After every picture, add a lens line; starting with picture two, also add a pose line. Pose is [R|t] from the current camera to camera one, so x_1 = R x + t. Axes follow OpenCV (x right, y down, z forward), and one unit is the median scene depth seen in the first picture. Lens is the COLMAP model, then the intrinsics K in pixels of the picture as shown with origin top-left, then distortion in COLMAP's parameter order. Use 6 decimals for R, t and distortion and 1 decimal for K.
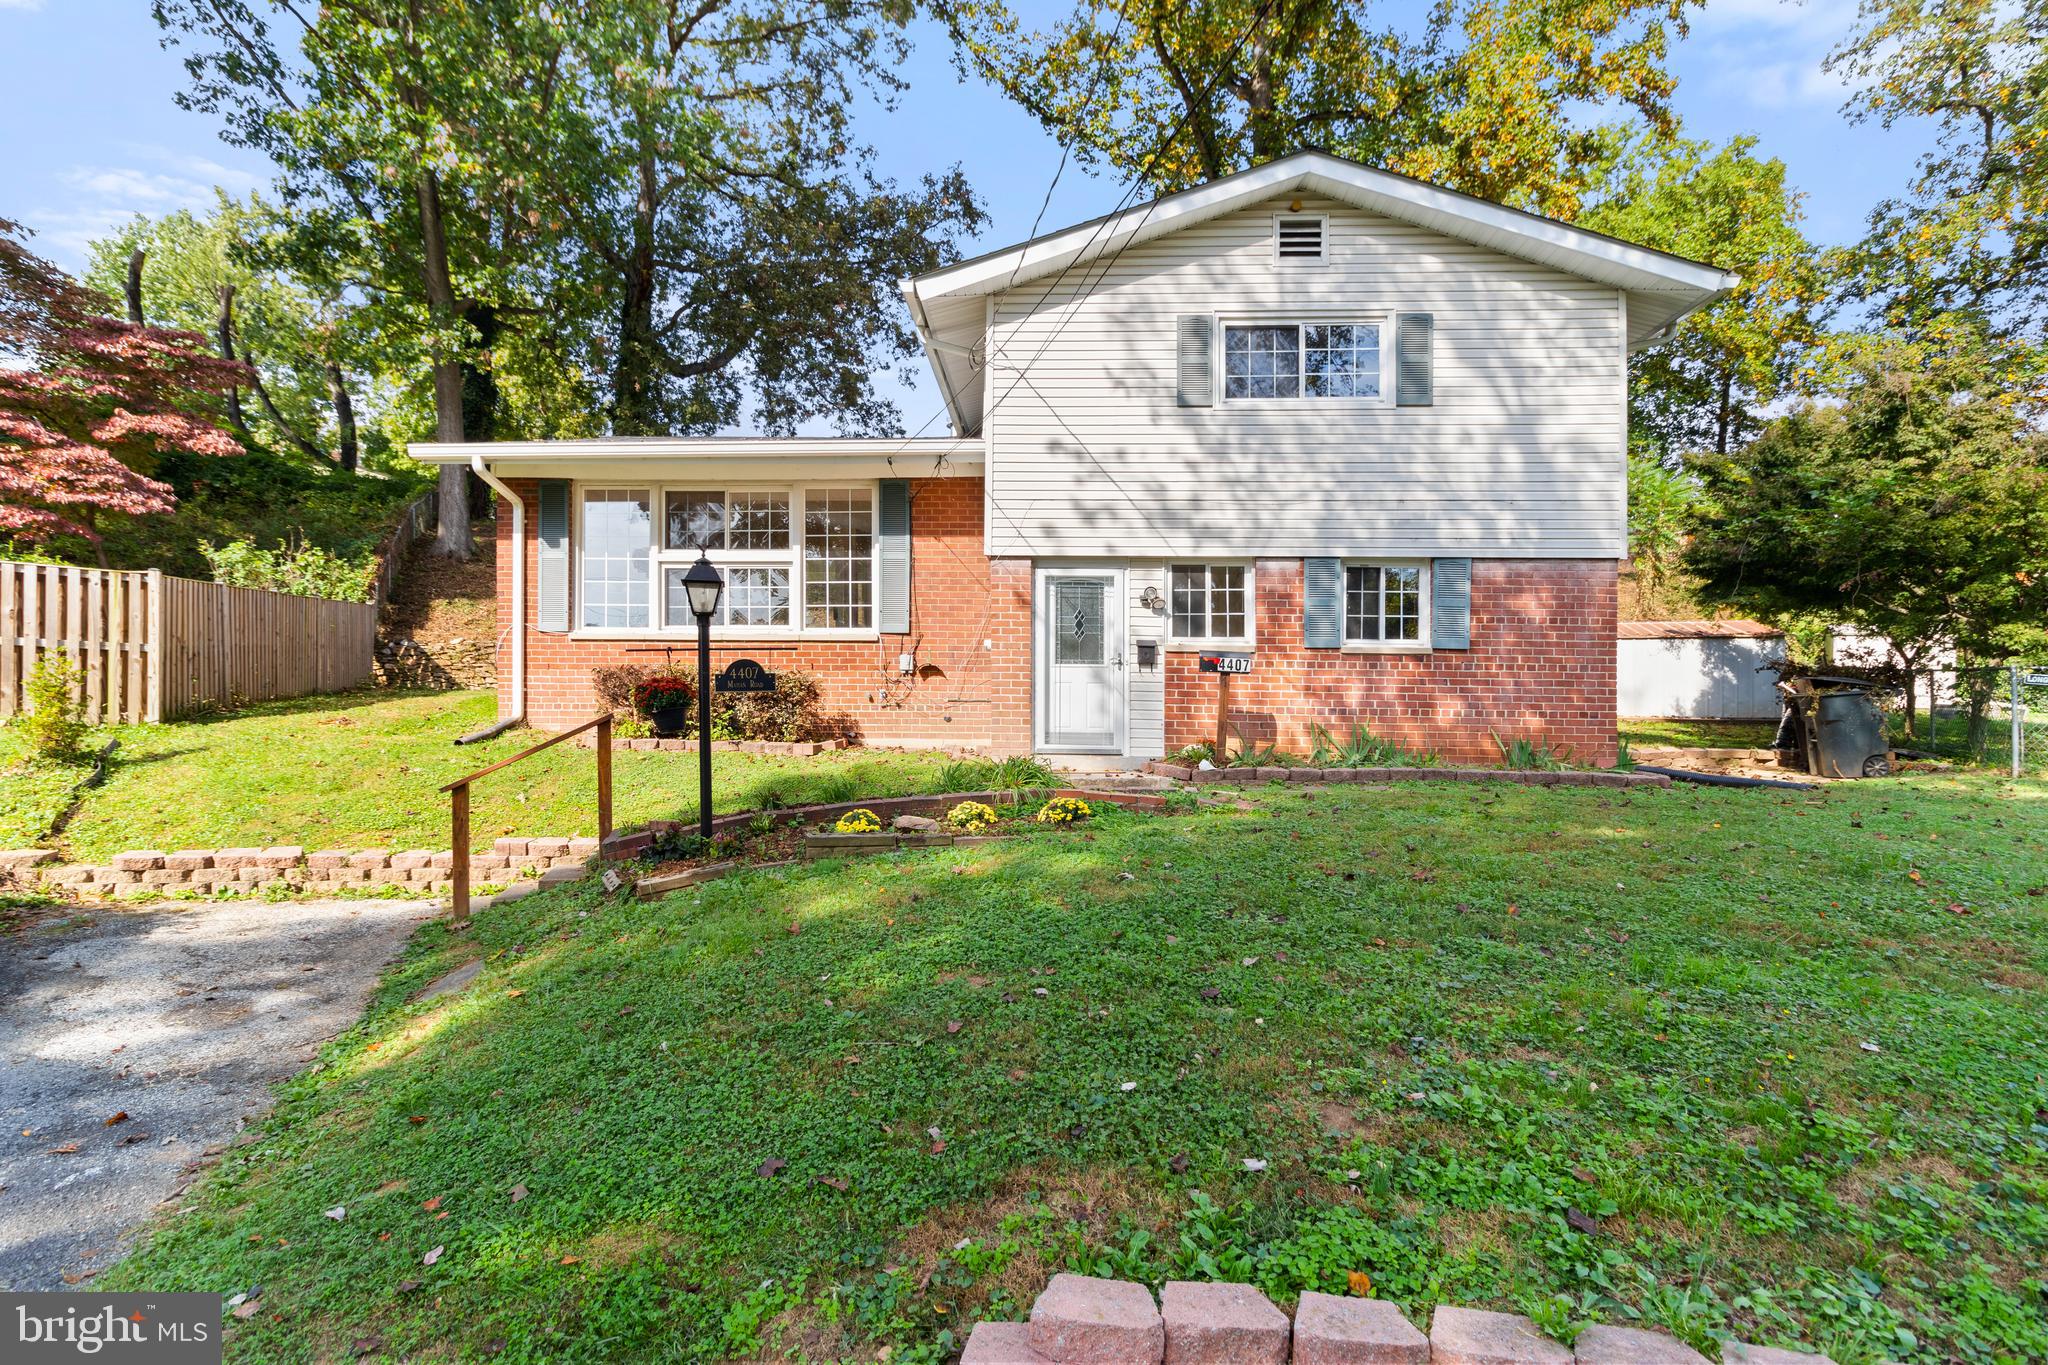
lens RADIAL K [[980.1, 0, 975.7], [0, 980.1, 715.2], [0, 0, 1]] dist [0.006030, -0.002703]
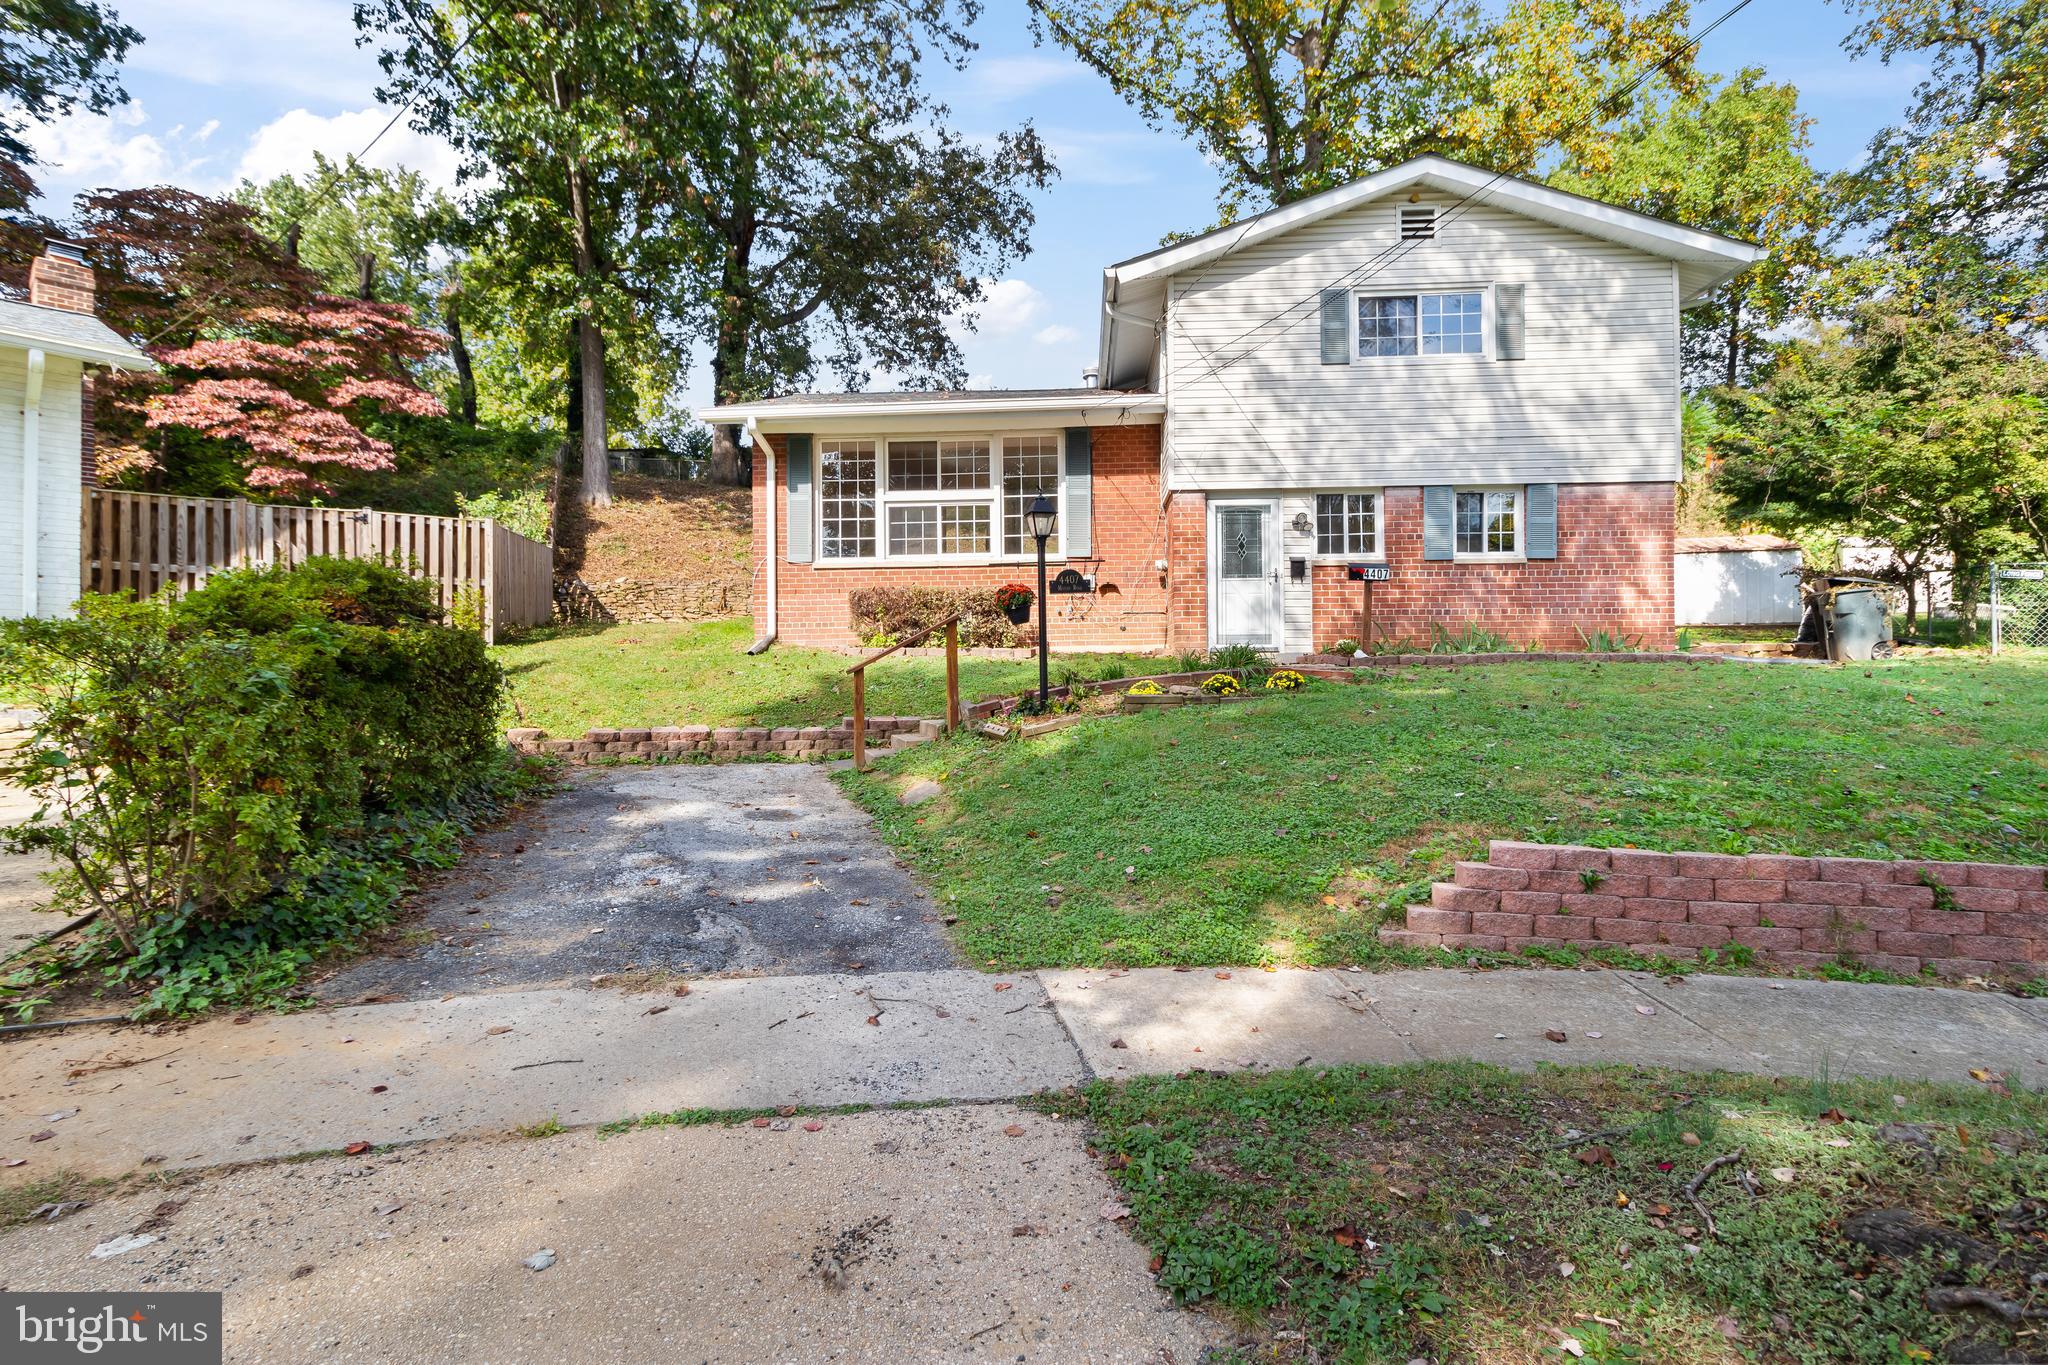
lens RADIAL K [[980.1, 0, 1022.7], [0, 980.1, 672.6], [0, 0, 1]] dist [0.006030, -0.002703]
pose [[0.999350, -0.026587, 0.024349, -0.139933], [0.026071, 0.999434, 0.021247, 0.022866], [-0.024900, -0.020599, 0.999478, -0.151505]]
